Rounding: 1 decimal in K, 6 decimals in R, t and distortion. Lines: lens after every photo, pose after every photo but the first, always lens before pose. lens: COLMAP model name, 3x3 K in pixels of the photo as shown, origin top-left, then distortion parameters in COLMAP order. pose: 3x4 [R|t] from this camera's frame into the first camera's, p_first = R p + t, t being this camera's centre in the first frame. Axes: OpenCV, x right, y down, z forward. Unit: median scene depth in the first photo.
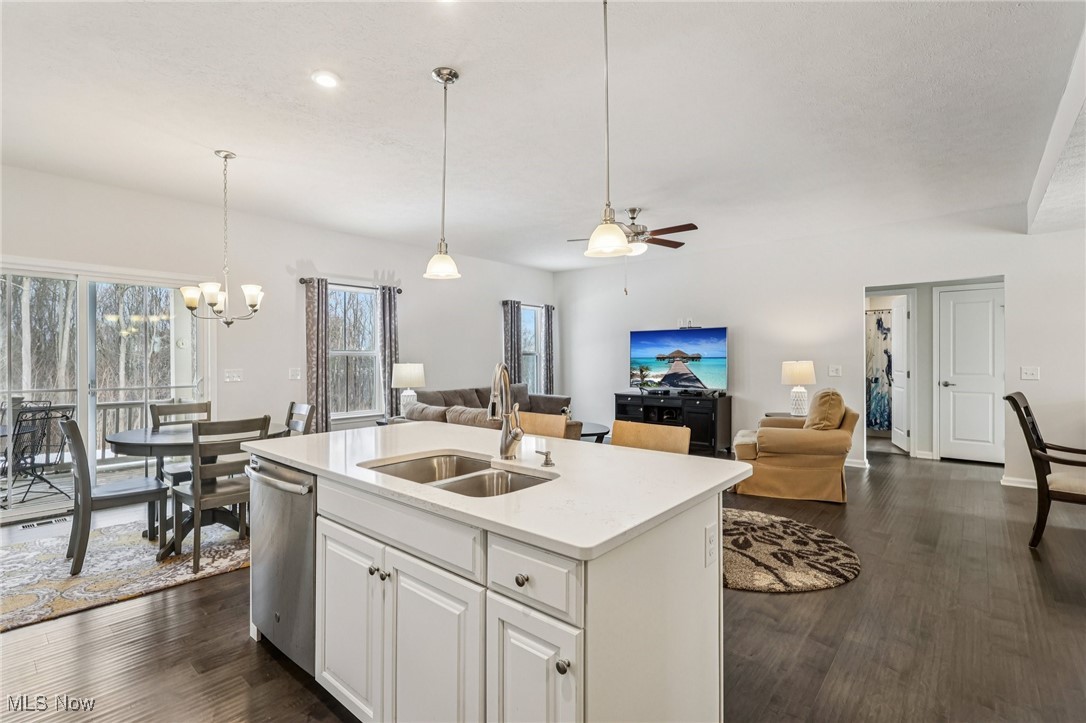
lens RADIAL K [[506.8, 0, 539.7], [0, 506.8, 360.1], [0, 0, 1]] dist [-0.001043, -0.000104]
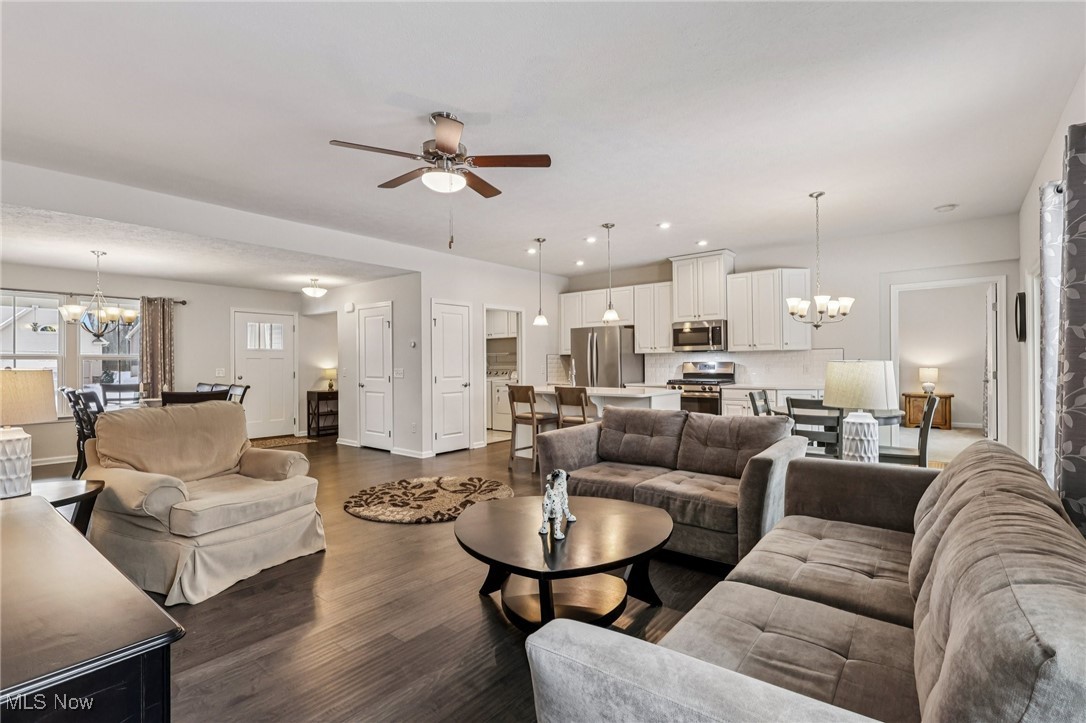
lens RADIAL K [[506.8, 0, 539.7], [0, 506.8, 360.1], [0, 0, 1]] dist [-0.001043, -0.000104]
pose [[-0.999618, 0.014137, -0.023733, 0.103054], [0.014187, 0.999898, -0.001927, 0.002181], [0.023703, -0.002262, -0.999716, 2.051624]]
